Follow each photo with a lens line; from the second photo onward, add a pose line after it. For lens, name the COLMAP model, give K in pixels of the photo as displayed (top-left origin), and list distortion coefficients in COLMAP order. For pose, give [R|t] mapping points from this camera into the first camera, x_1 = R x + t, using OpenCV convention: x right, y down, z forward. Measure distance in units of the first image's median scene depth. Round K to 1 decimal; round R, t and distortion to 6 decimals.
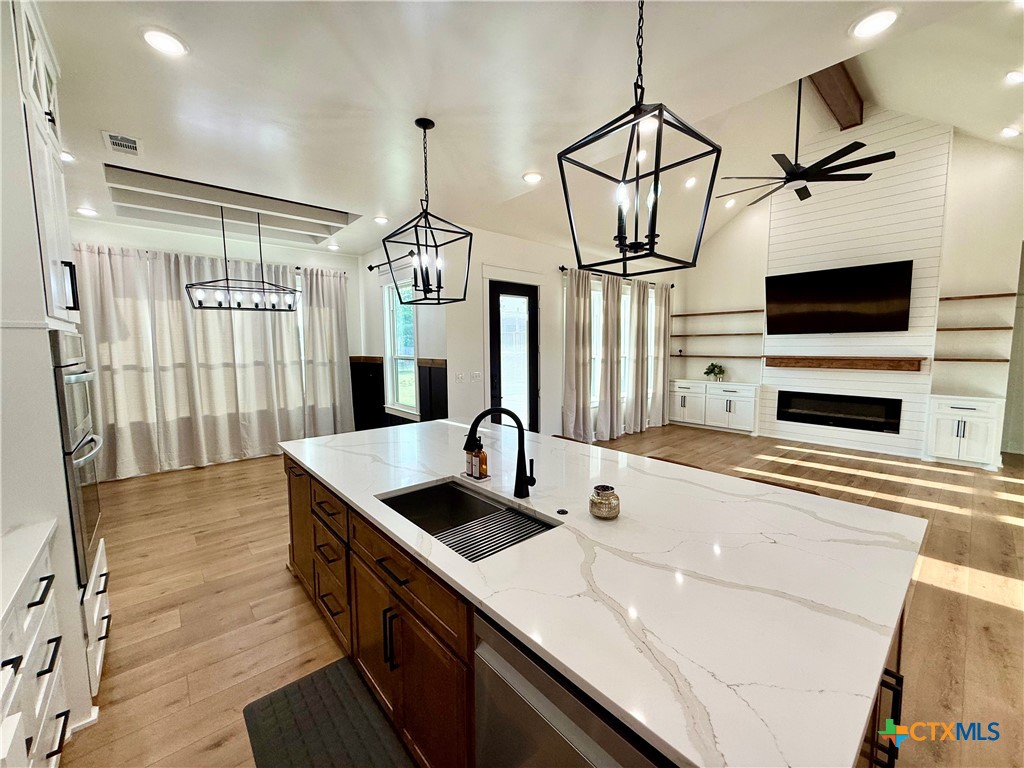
lens RADIAL K [[409.2, 0, 510.9], [0, 409.2, 383.8], [0, 0, 1]] dist [-0.001943, -0.000407]
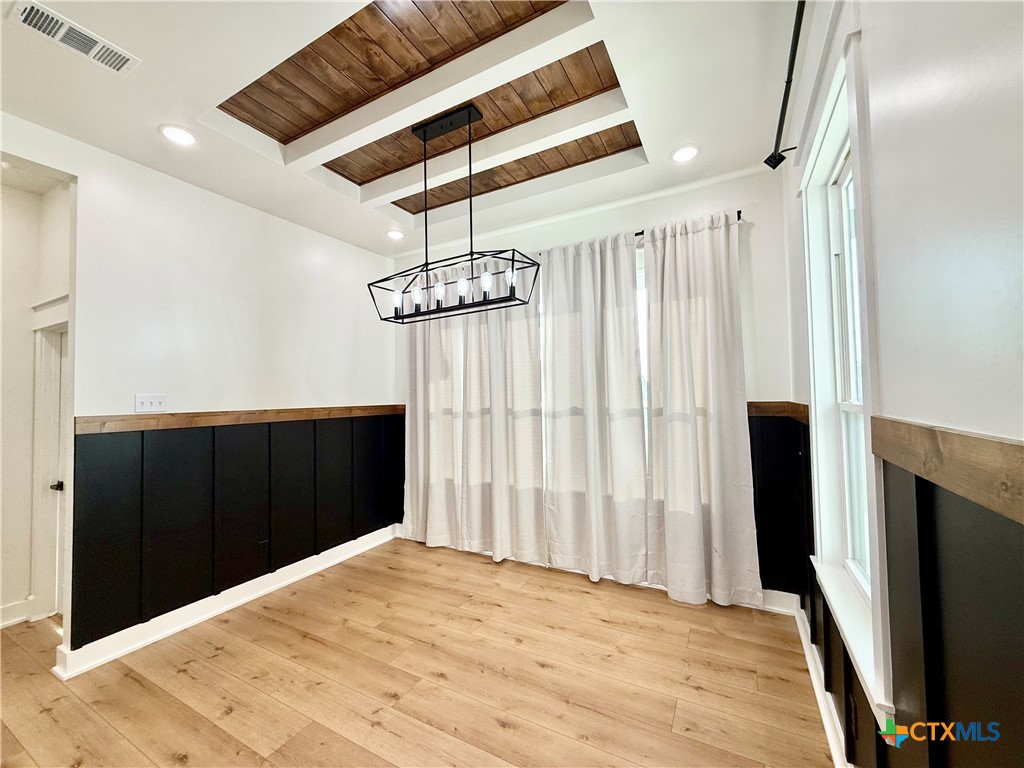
lens RADIAL K [[409.2, 0, 510.9], [0, 409.2, 383.8], [0, 0, 1]] dist [-0.001943, -0.000407]
pose [[0.351406, -0.028341, -0.935794, -0.110526], [-0.071218, 0.995836, -0.056903, -0.058098], [0.933510, 0.086642, 0.347925, 0.822780]]
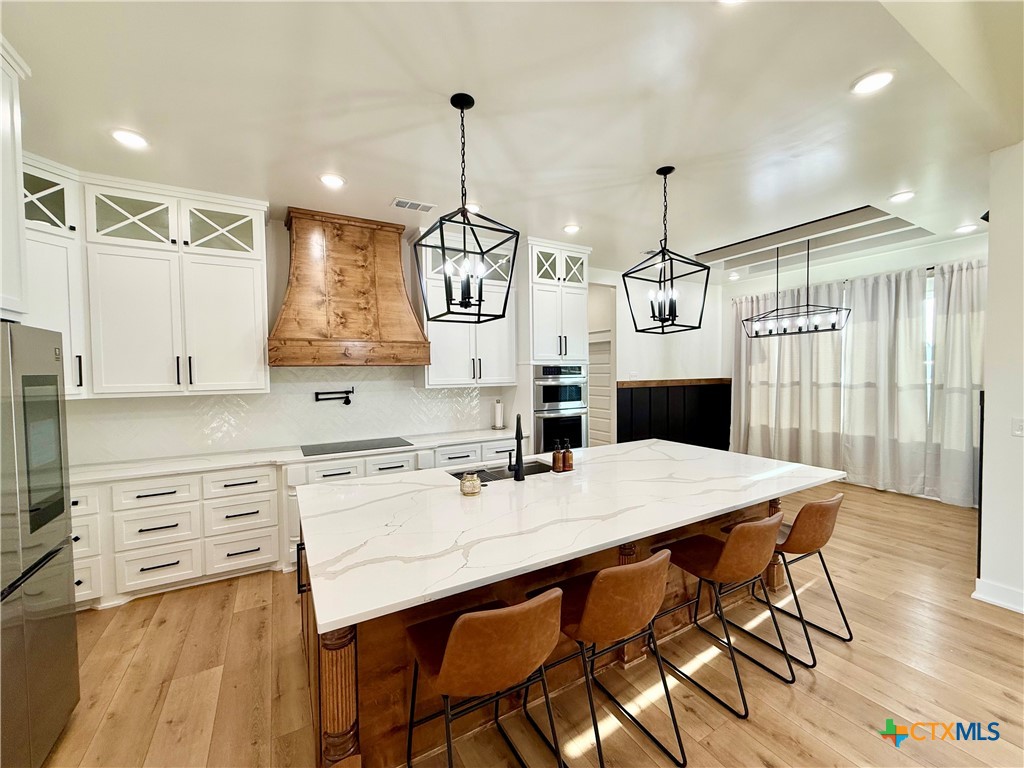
lens RADIAL K [[409.2, 0, 510.9], [0, 409.2, 383.8], [0, 0, 1]] dist [-0.001943, -0.000407]
pose [[-0.193448, 0.041207, -0.980245, 0.517304], [-0.078523, 0.995262, 0.057334, -0.049195], [0.977963, 0.088063, -0.189296, 0.449078]]
